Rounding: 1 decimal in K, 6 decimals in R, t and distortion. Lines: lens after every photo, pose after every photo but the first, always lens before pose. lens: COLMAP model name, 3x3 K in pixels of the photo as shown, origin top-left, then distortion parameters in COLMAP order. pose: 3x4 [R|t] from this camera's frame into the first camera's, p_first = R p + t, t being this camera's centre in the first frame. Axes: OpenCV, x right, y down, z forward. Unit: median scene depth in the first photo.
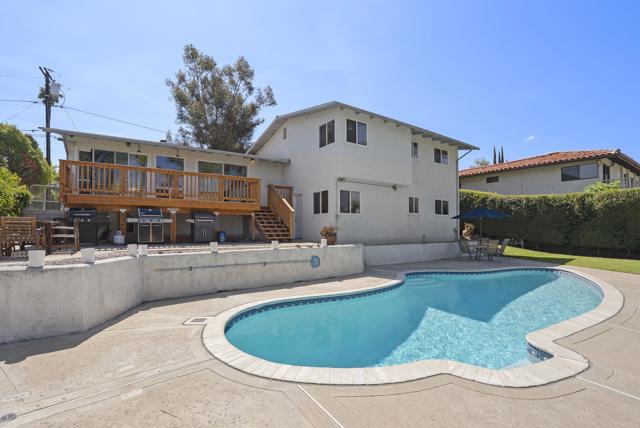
lens RADIAL K [[304.8, 0, 321.4], [0, 304.8, 229.7], [0, 0, 1]] dist [-0.045116, 0.000108]
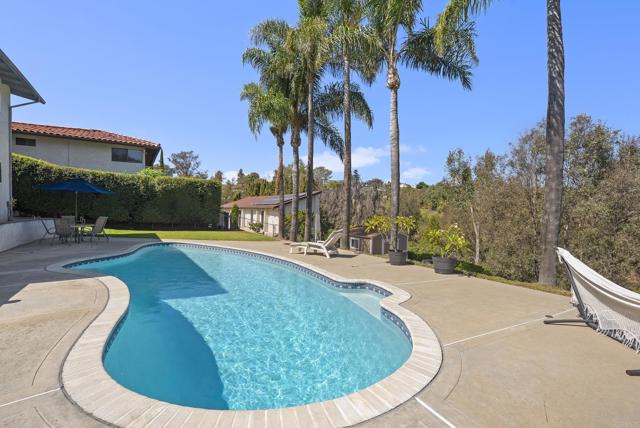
lens RADIAL K [[297.3, 0, 319.7], [0, 297.3, 209.8], [0, 0, 1]] dist [-0.065712, 0.022316]
pose [[0.038911, 0.006706, 0.999220, -0.234464], [-0.023006, 0.999718, -0.005814, 0.000516], [-0.998978, -0.022761, 0.039054, 0.270717]]
